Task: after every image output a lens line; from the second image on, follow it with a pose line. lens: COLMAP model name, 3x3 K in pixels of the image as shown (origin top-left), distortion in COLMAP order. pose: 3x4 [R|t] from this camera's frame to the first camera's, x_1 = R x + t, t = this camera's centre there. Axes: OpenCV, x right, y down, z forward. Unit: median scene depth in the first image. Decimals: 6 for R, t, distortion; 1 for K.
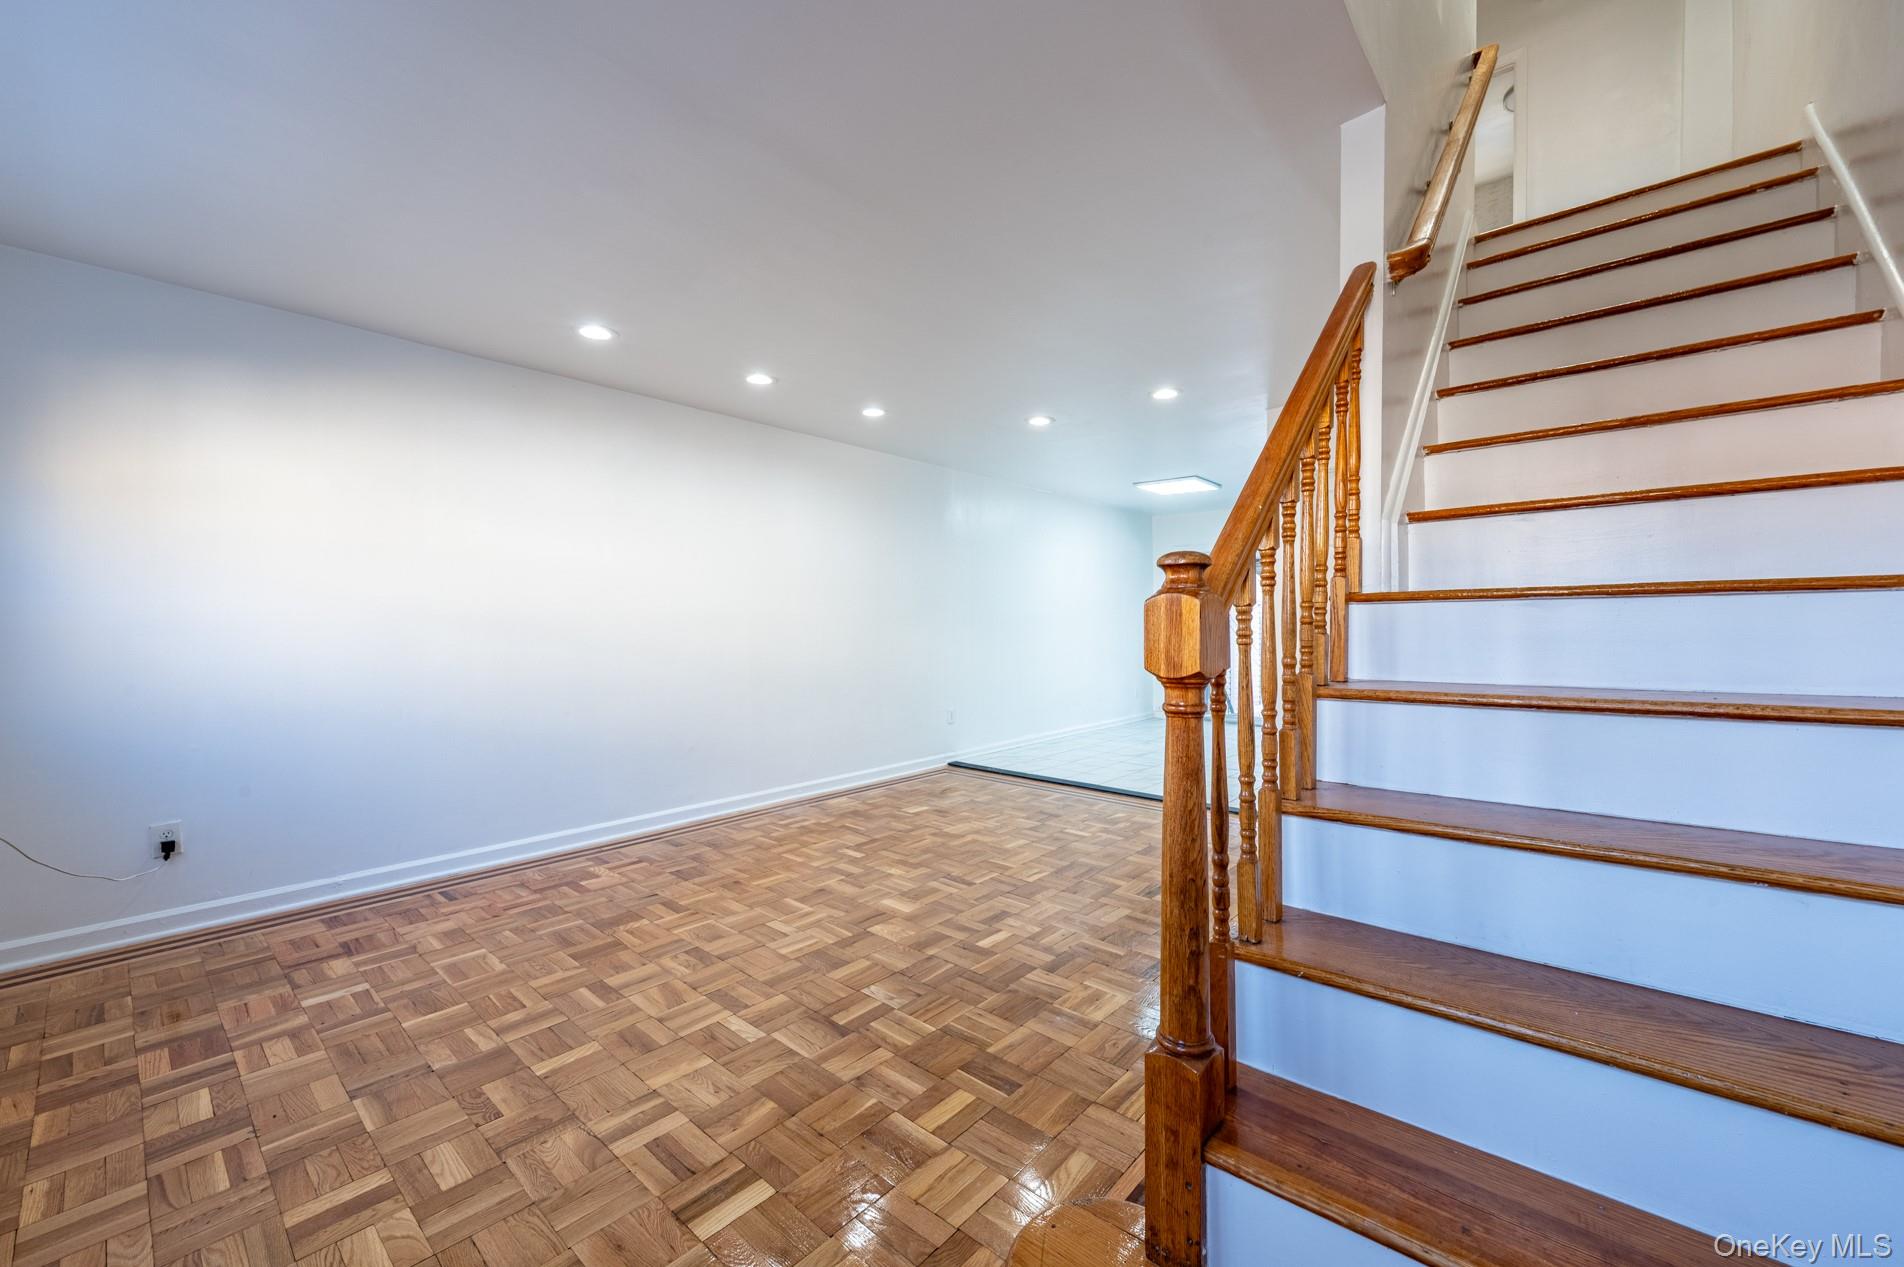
lens RADIAL K [[750.7, 0, 950.6], [0, 750.7, 625.6], [0, 0, 1]] dist [-0.001515, -0.000233]
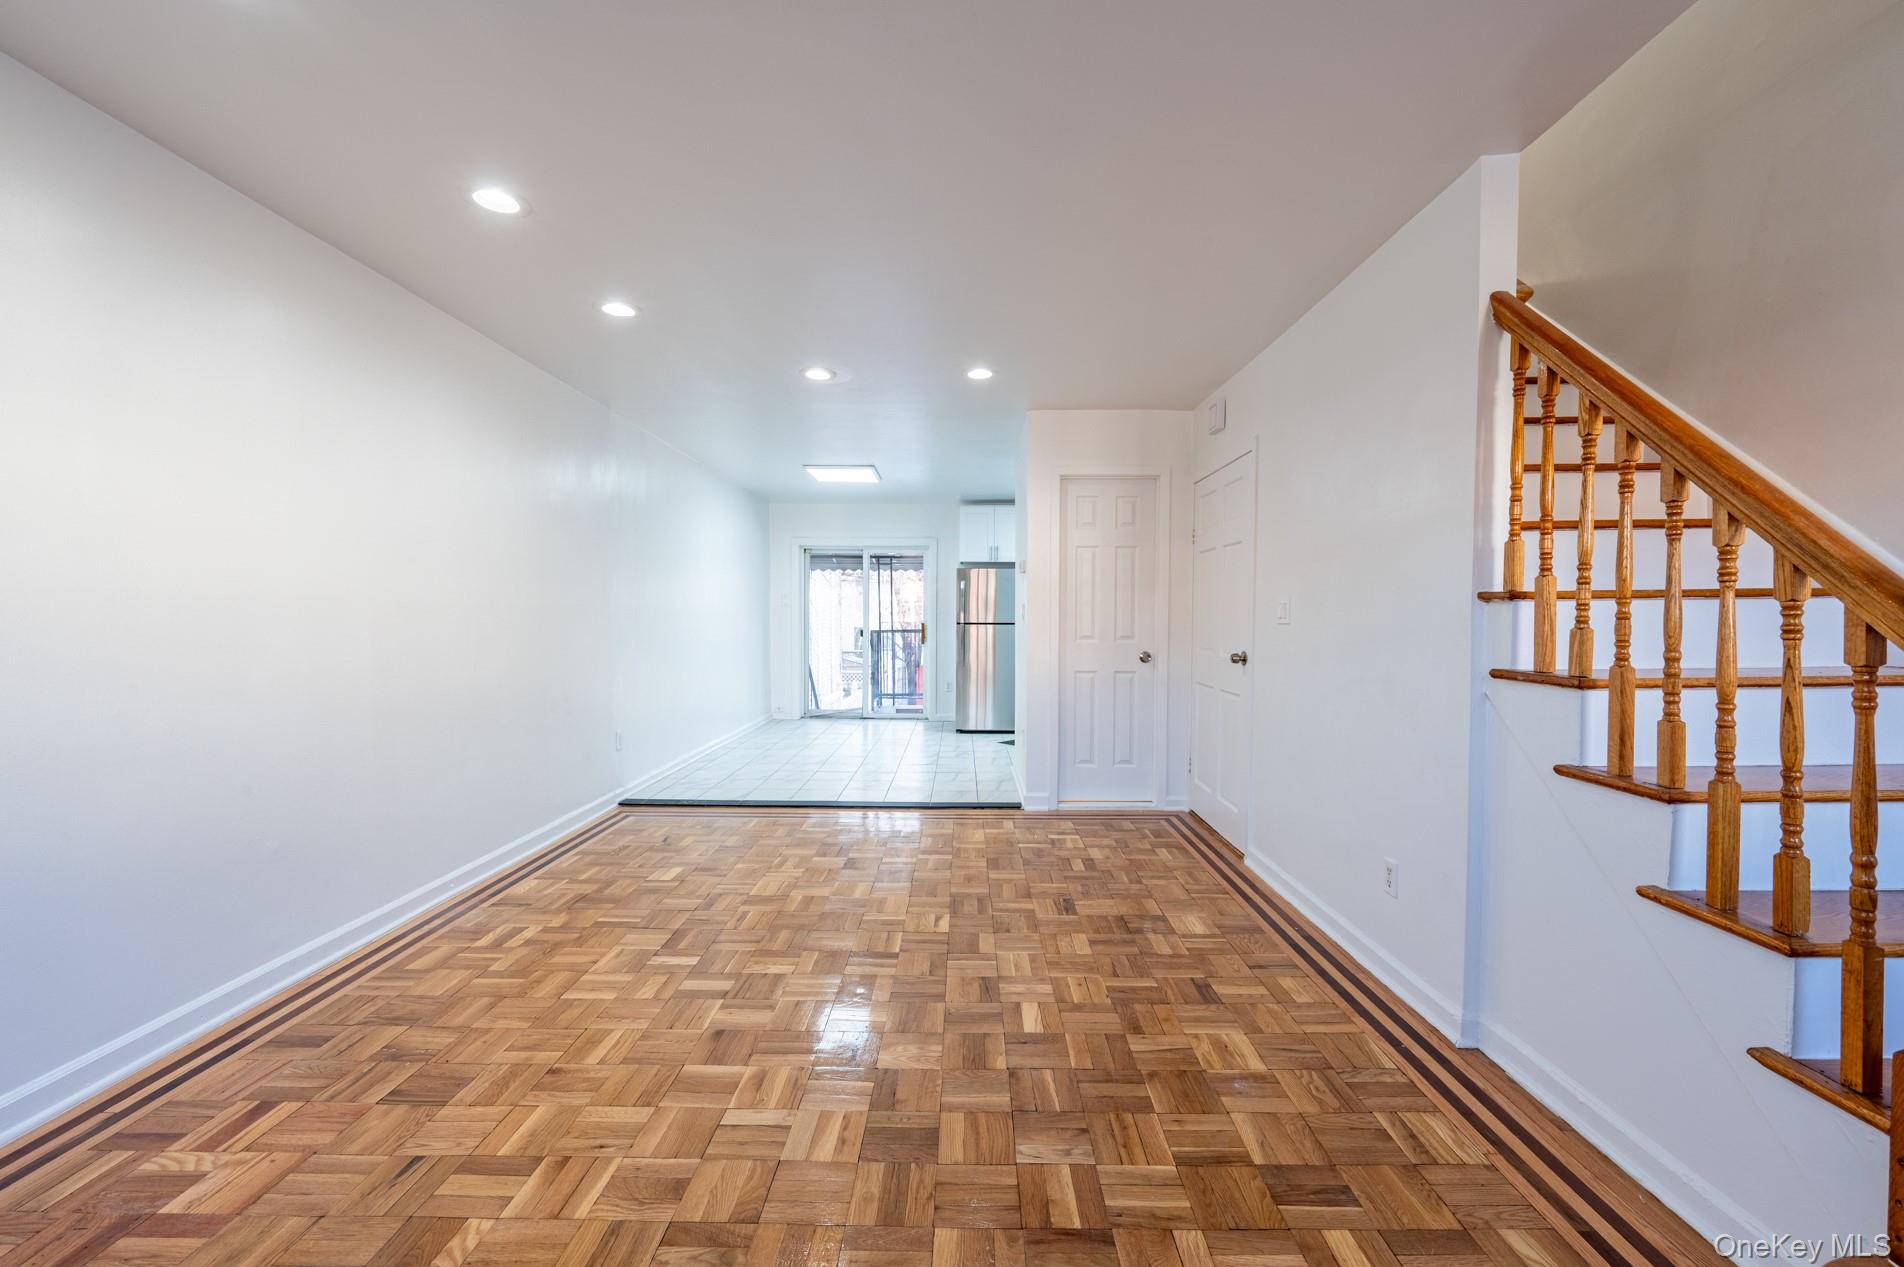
lens RADIAL K [[750.7, 0, 955.1], [0, 750.7, 630.6], [0, 0, 1]] dist [-0.001515, -0.000233]
pose [[0.760240, -0.008035, 0.649593, -0.423849], [-0.000333, 0.999919, 0.012759, -0.000590], [-0.649643, -0.009916, 0.760175, 0.374027]]
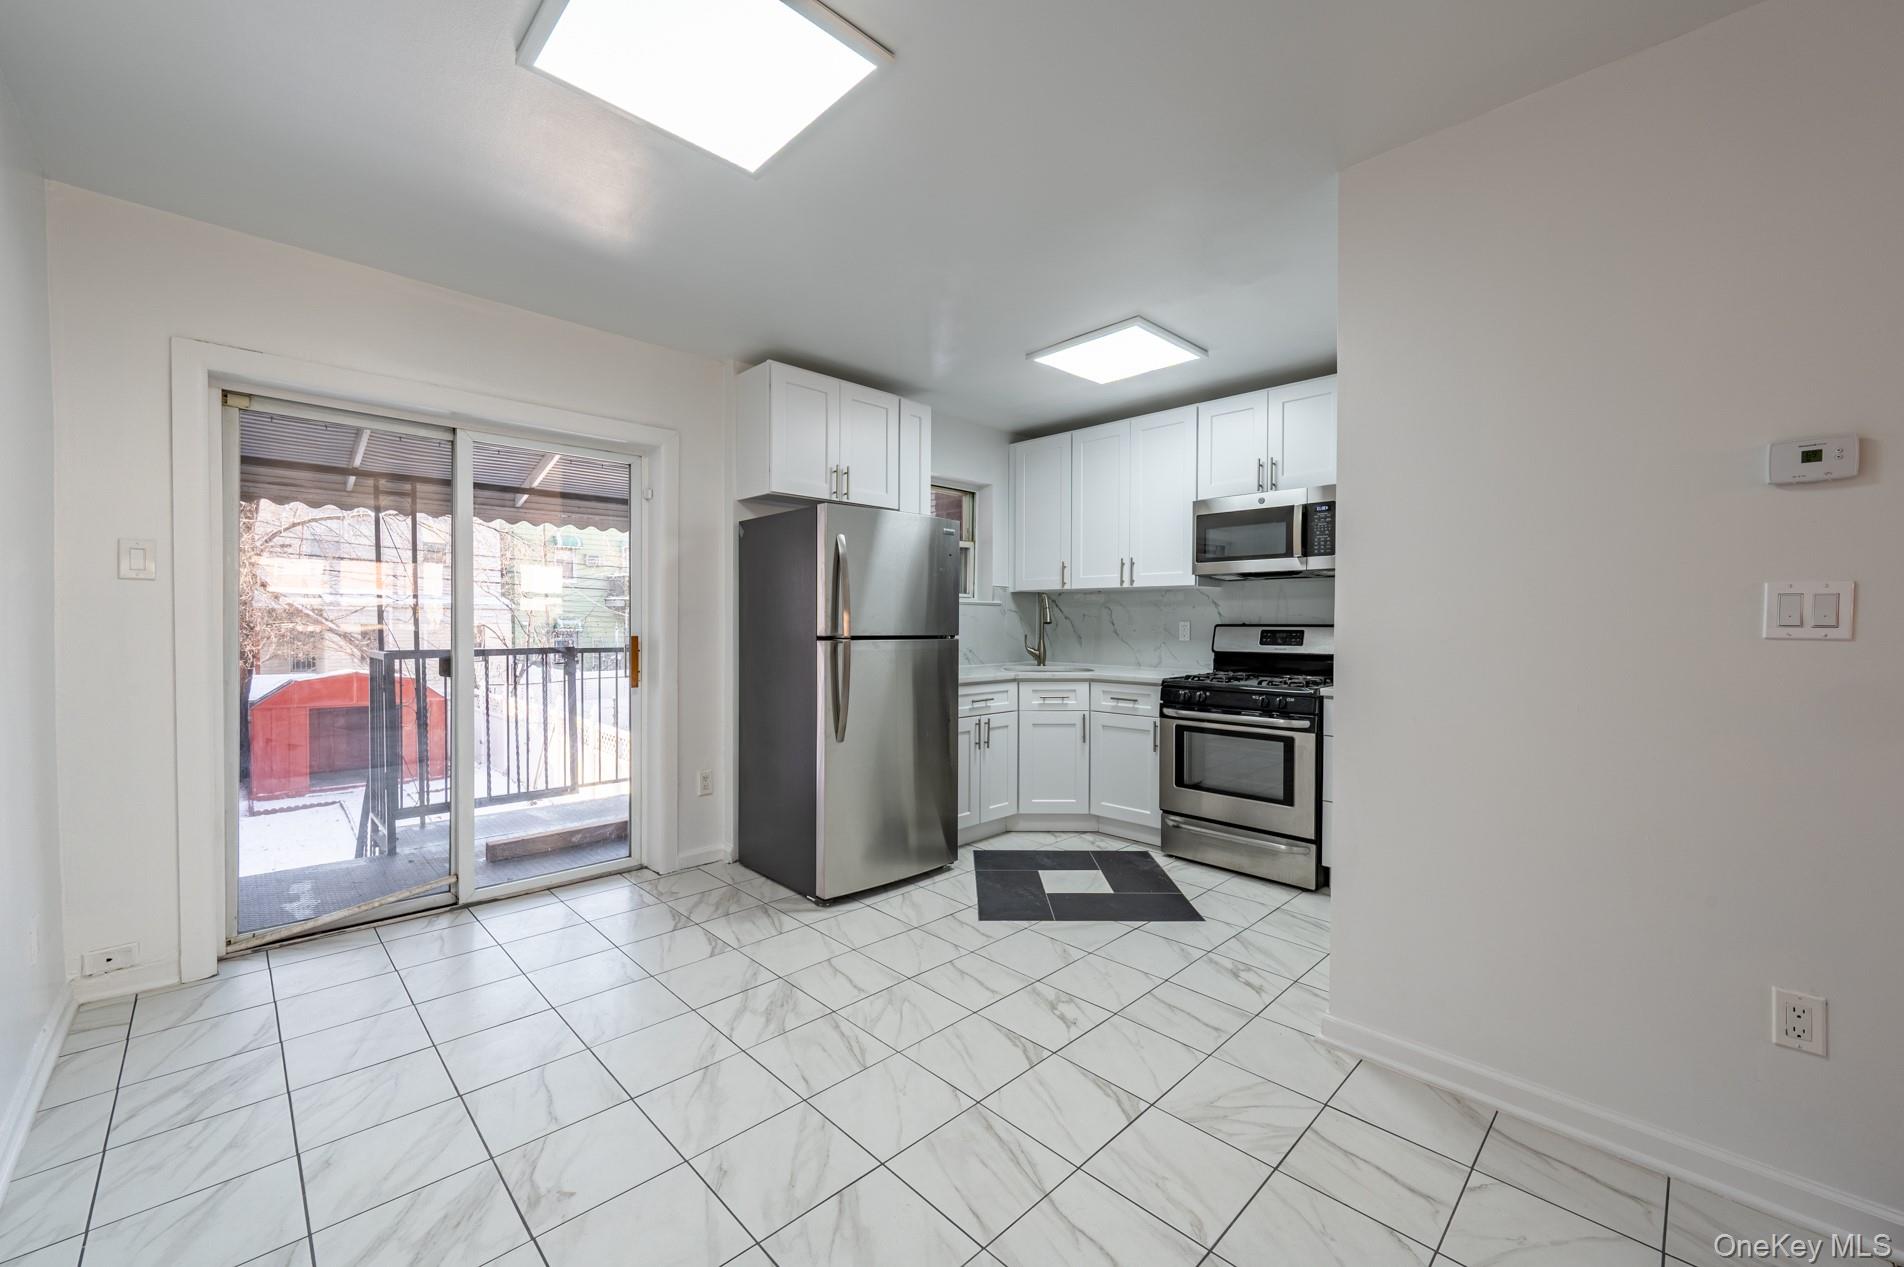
lens RADIAL K [[750.7, 0, 948.8], [0, 750.7, 632.6], [0, 0, 1]] dist [-0.001515, -0.000233]
pose [[0.079835, -0.009717, 0.996761, 0.137016], [-0.002038, 0.999949, 0.009912, -0.009912], [-0.996806, -0.002823, 0.079811, 1.825948]]
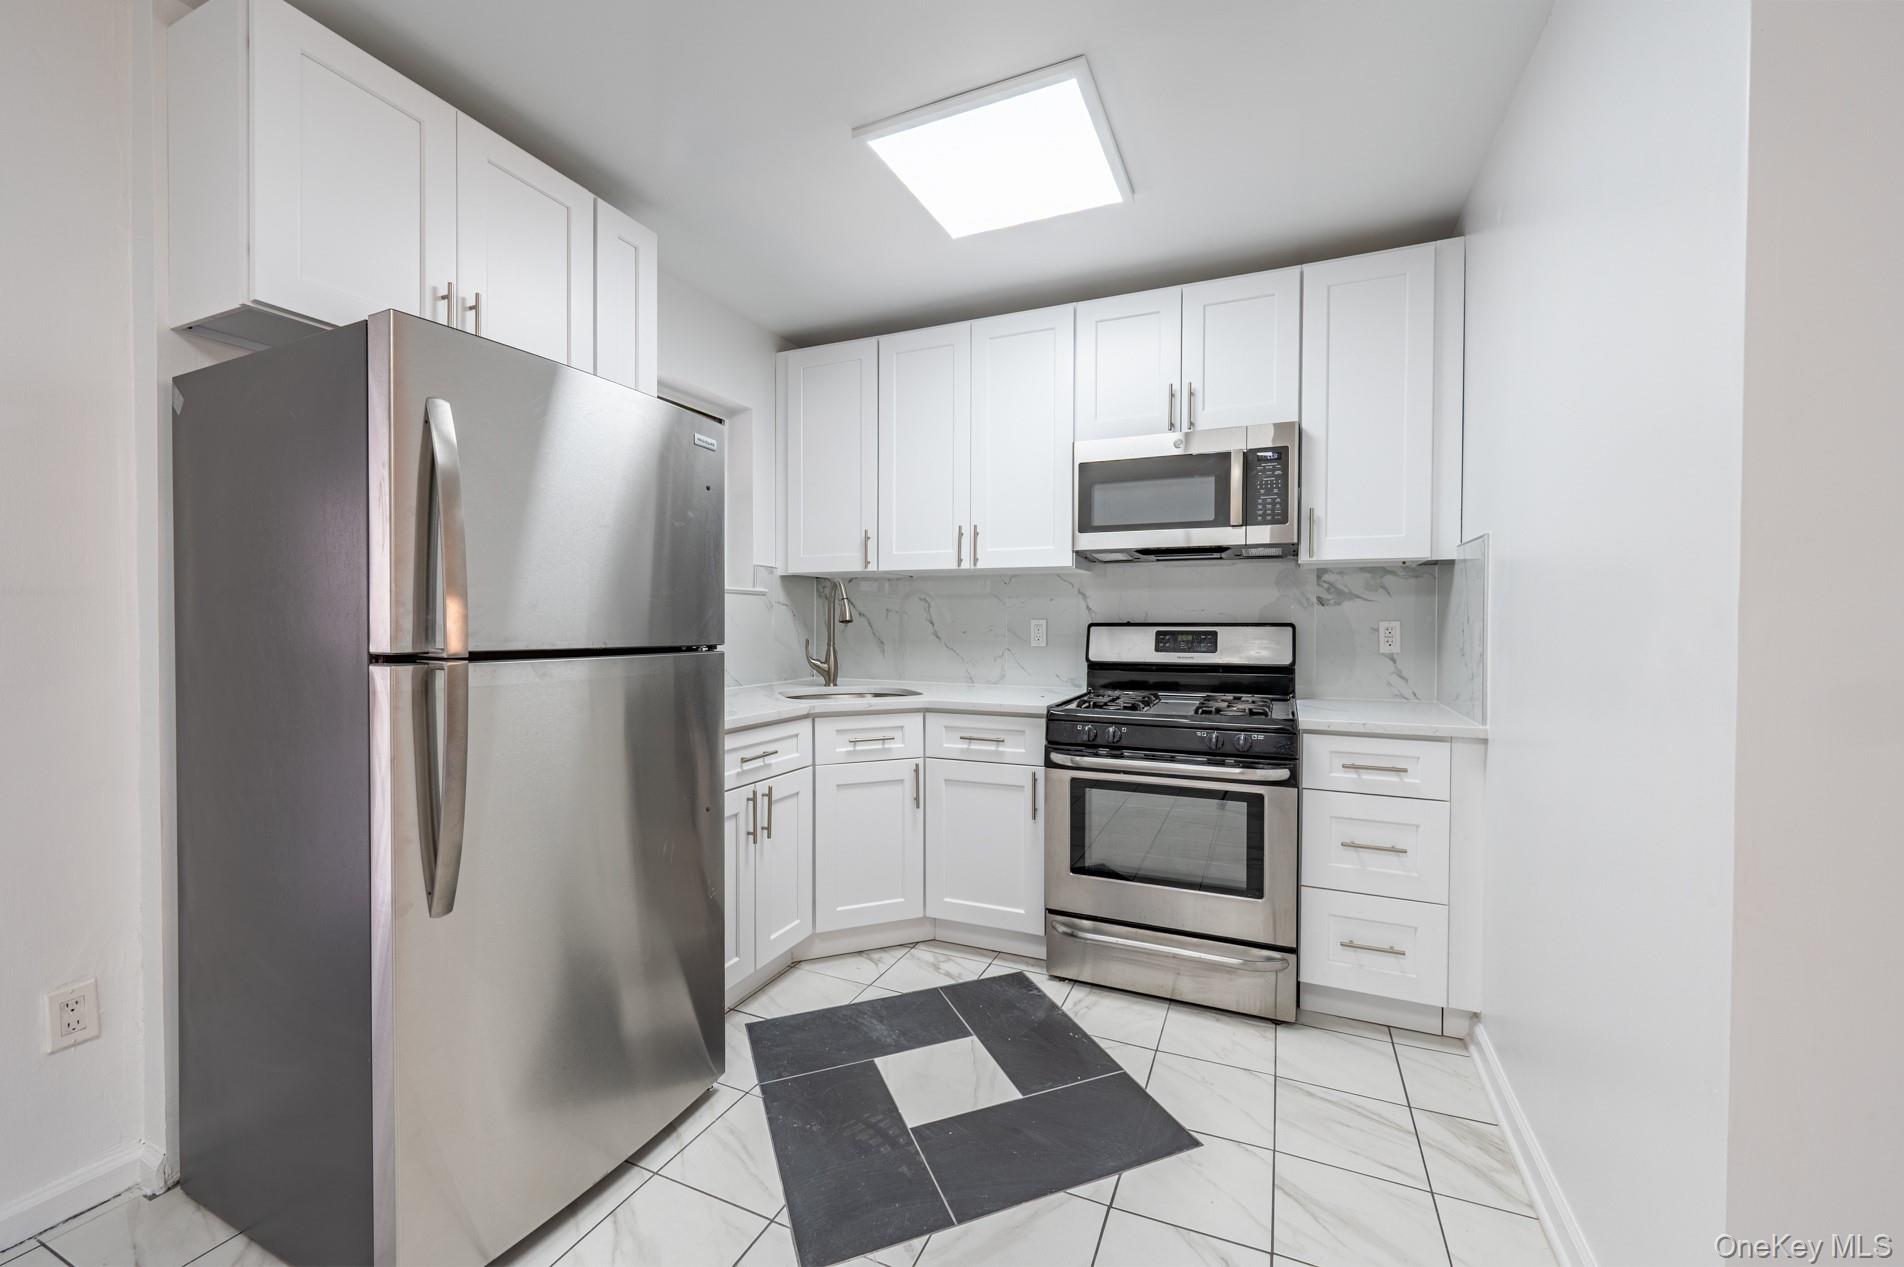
lens RADIAL K [[750.7, 0, 957.2], [0, 750.7, 633.3], [0, 0, 1]] dist [-0.001515, -0.000233]
pose [[-0.305260, -0.010536, 0.952211, 0.599785], [-0.000029, 0.999939, 0.011055, -0.010026], [-0.952269, 0.003347, -0.305242, 1.899923]]
